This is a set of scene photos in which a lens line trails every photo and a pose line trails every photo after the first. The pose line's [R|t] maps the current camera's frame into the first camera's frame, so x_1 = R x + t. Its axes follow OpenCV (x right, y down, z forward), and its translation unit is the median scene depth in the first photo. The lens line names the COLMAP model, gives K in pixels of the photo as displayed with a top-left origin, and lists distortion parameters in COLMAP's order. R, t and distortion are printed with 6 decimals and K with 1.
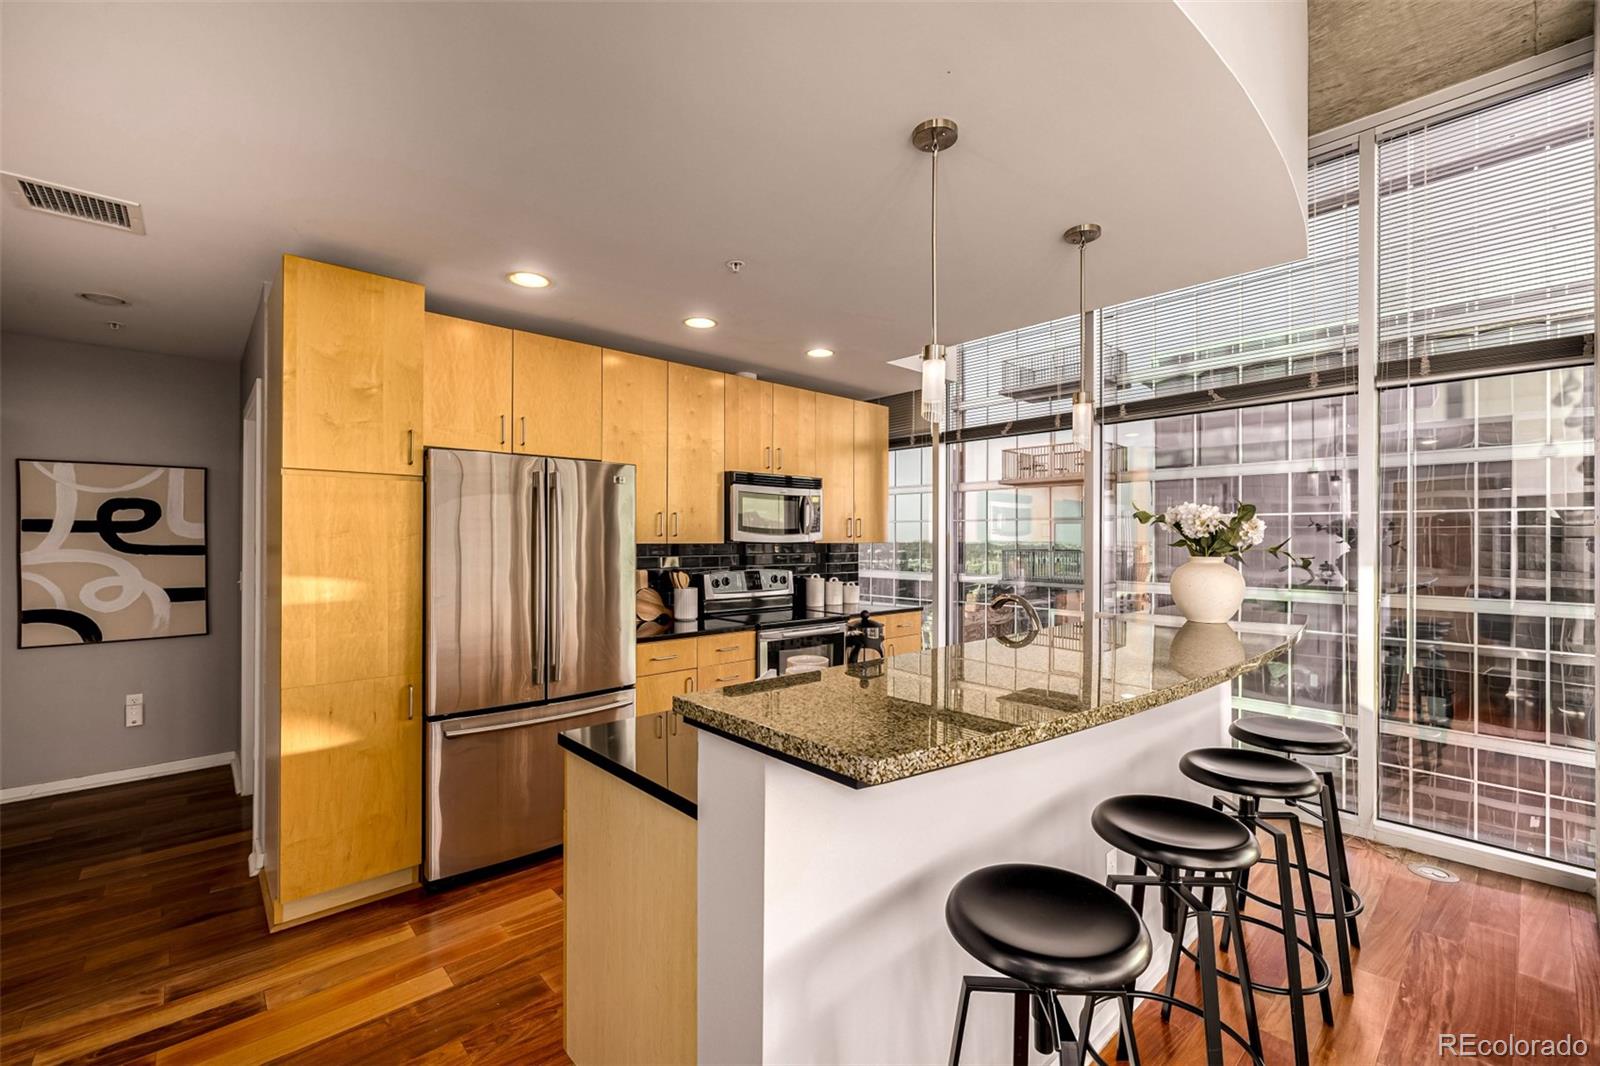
lens RADIAL K [[675.8, 0, 801.0], [0, 675.8, 536.8], [0, 0, 1]] dist [0.000026, -0.000312]
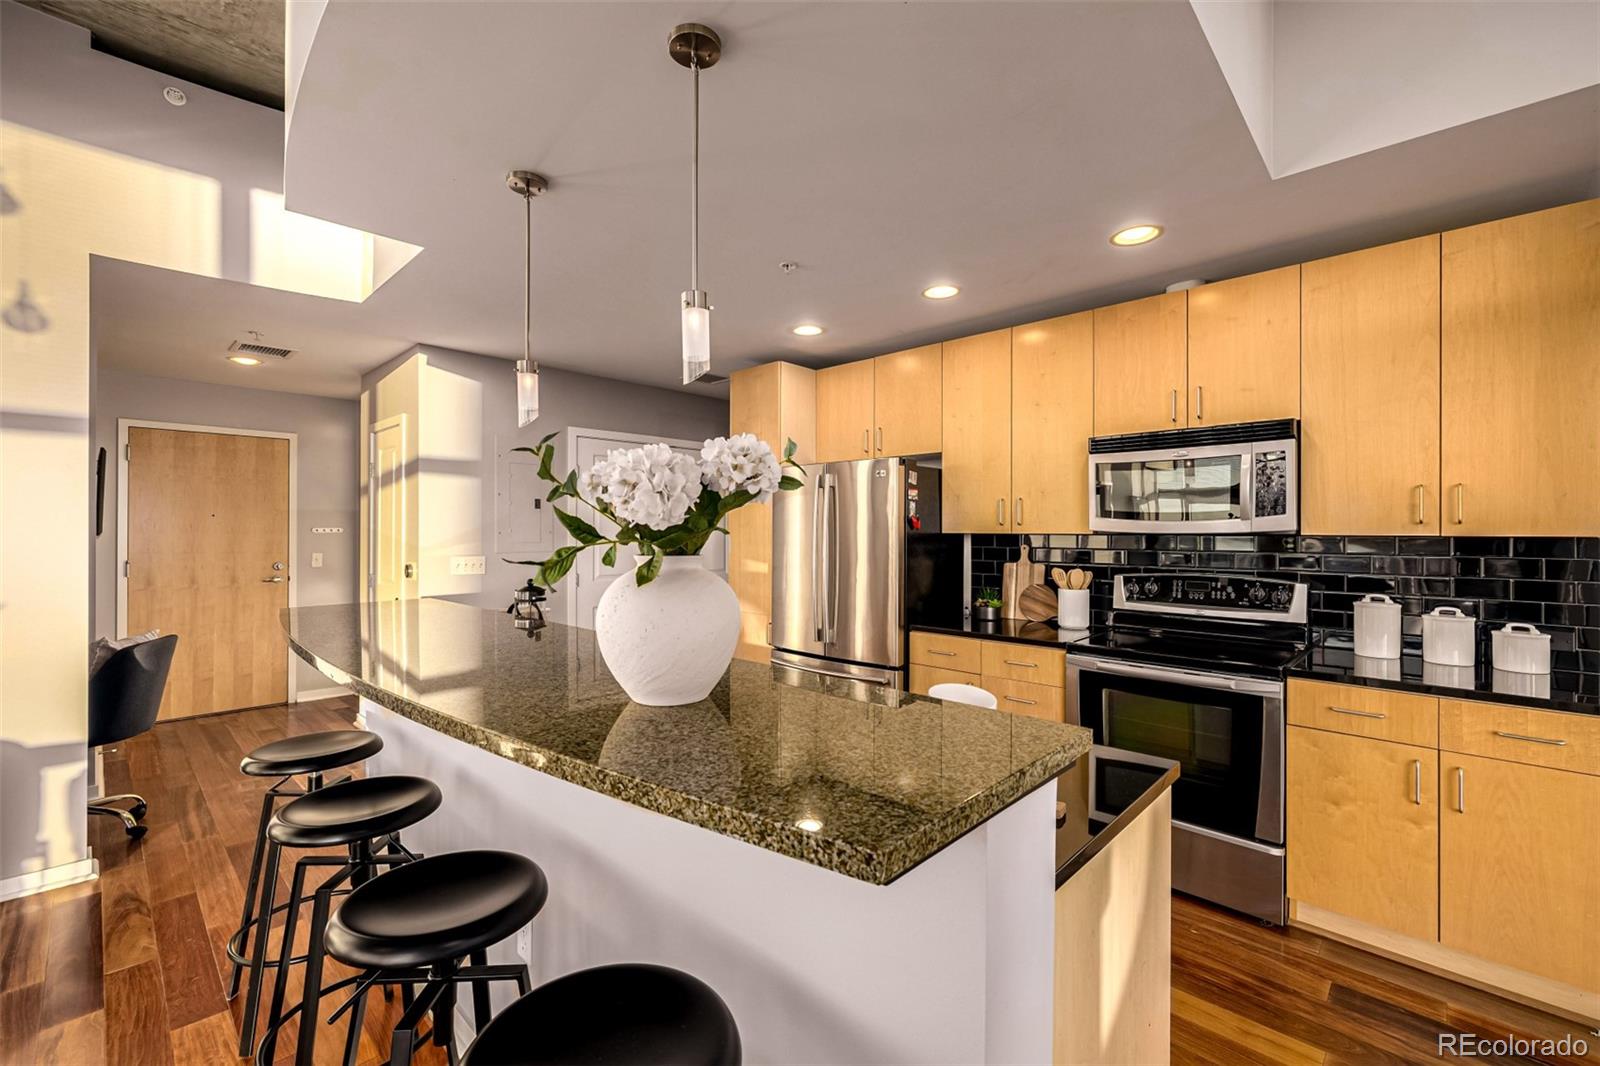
lens RADIAL K [[675.8, 0, 799.6], [0, 675.8, 528.8], [0, 0, 1]] dist [0.000026, -0.000312]
pose [[0.062936, -0.007458, -0.997990, 0.853846], [-0.000135, 0.999972, -0.007482, 0.013892], [0.998018, 0.000605, 0.062933, 0.850057]]
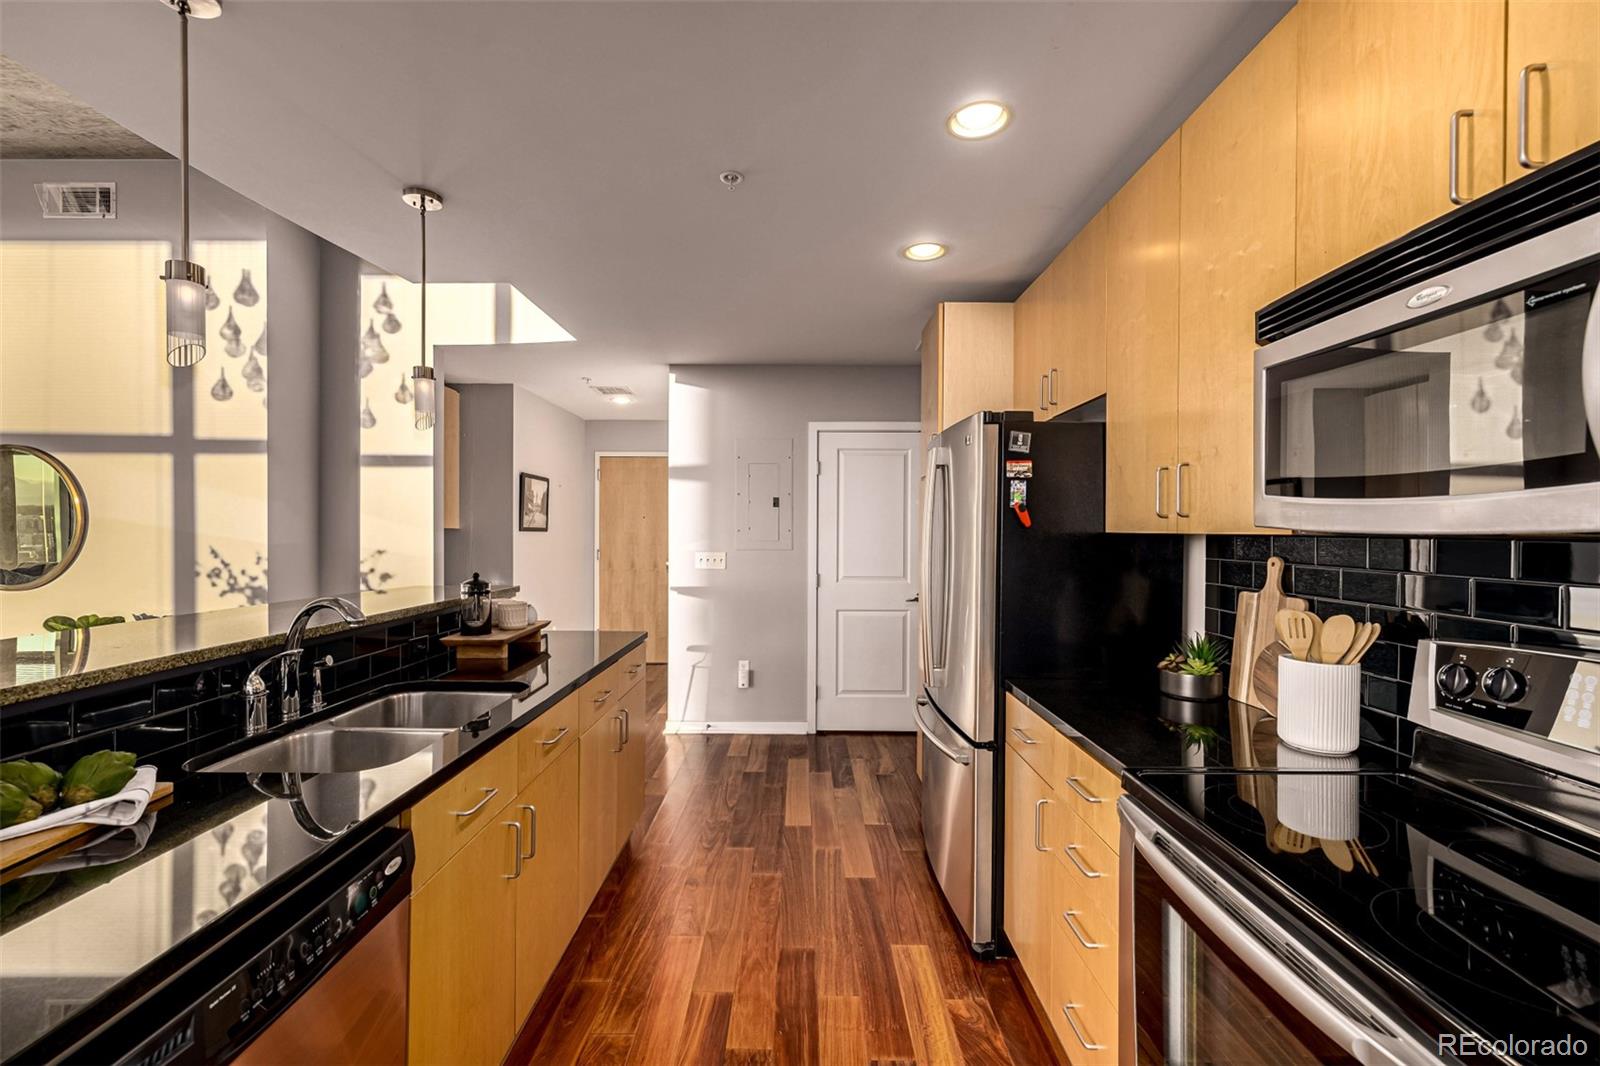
lens RADIAL K [[675.8, 0, 794.3], [0, 675.8, 531.2], [0, 0, 1]] dist [0.000026, -0.000312]
pose [[-0.689097, -0.007049, -0.724635, 0.389748], [-0.007608, 0.999968, -0.002492, 0.015393], [0.724629, 0.003796, -0.689129, 1.435287]]
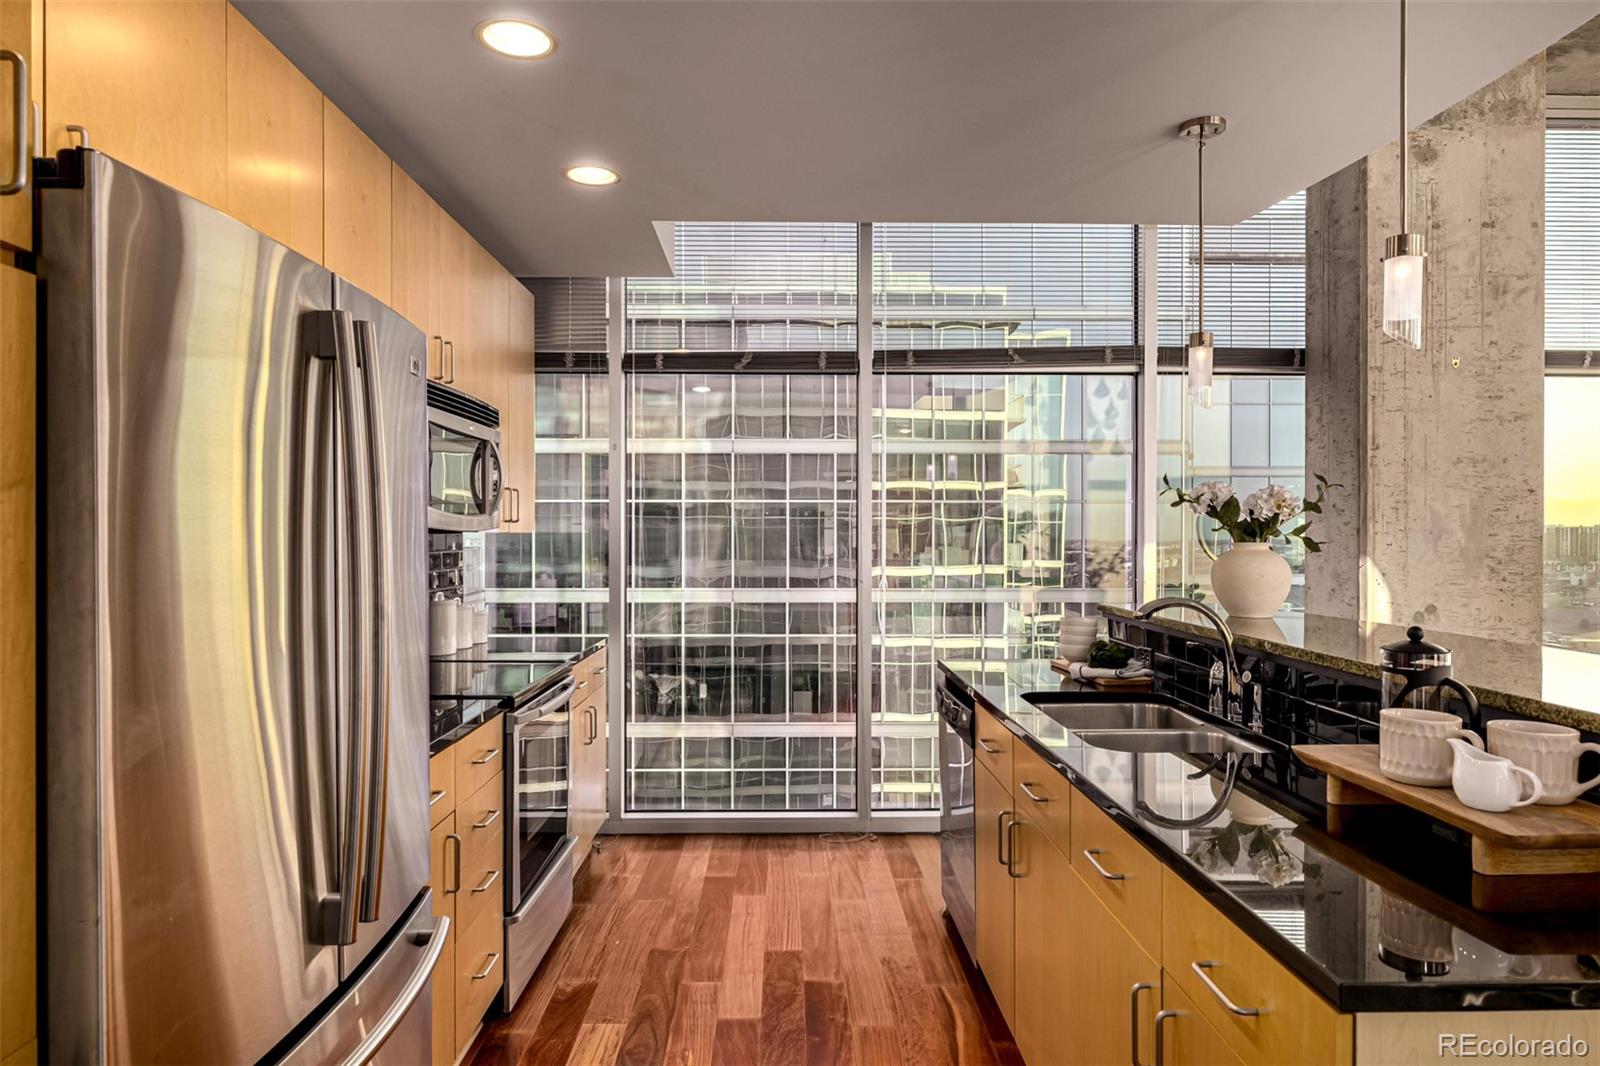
lens RADIAL K [[954.6, 0, 809.9], [0, 954.6, 528.9], [0, 0, 1]] dist [-0.008455, -0.000318]
pose [[0.648184, -0.001603, 0.761482, -0.548408], [0.001102, 0.999999, 0.001167, 0.001368], [-0.761483, 0.000082, 0.648185, 0.538596]]
